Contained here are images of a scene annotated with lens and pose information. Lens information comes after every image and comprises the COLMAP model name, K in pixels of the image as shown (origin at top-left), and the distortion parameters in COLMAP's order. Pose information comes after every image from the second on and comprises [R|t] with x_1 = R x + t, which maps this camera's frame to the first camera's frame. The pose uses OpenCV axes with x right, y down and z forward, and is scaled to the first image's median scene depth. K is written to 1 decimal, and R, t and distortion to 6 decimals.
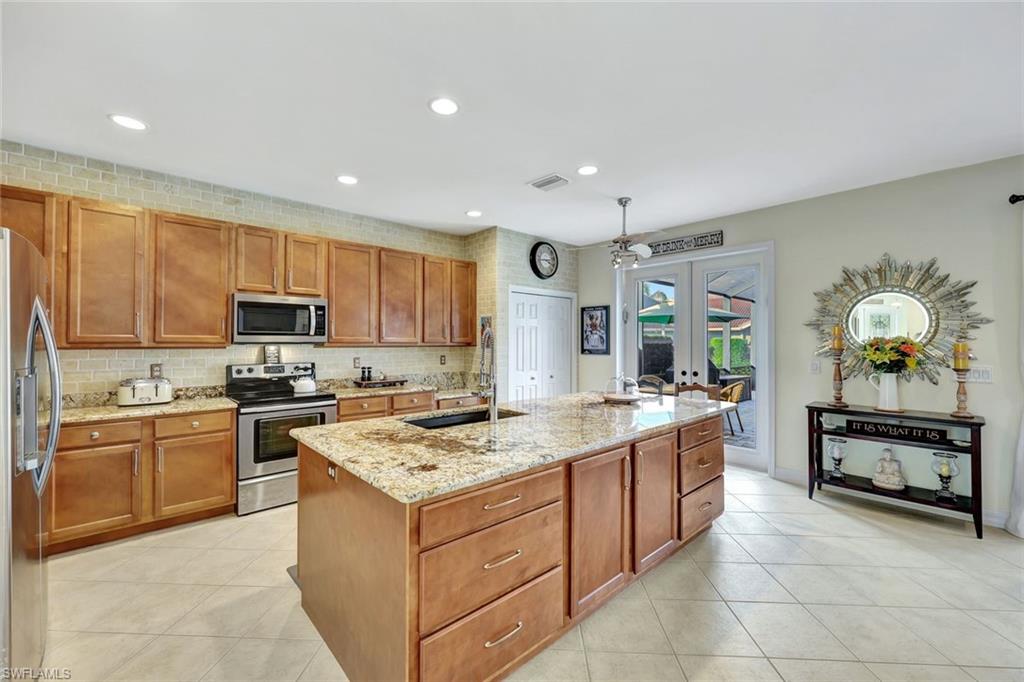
lens RADIAL K [[415.5, 0, 510.0], [0, 415.5, 338.0], [0, 0, 1]] dist [0.000541, -0.000108]
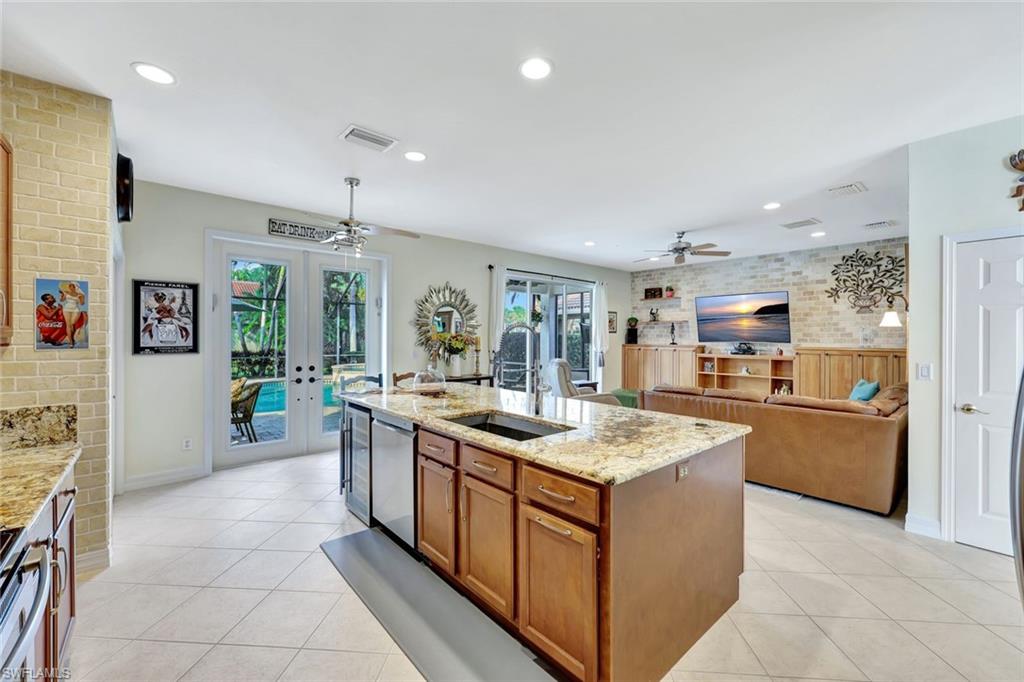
lens RADIAL K [[415.5, 0, 512.5], [0, 415.5, 338.0], [0, 0, 1]] dist [0.000541, -0.000108]
pose [[0.016917, -0.004738, 0.999846, -0.666408], [-0.011044, 0.999927, 0.004925, 0.006707], [-0.999796, -0.011126, 0.016864, 0.655024]]
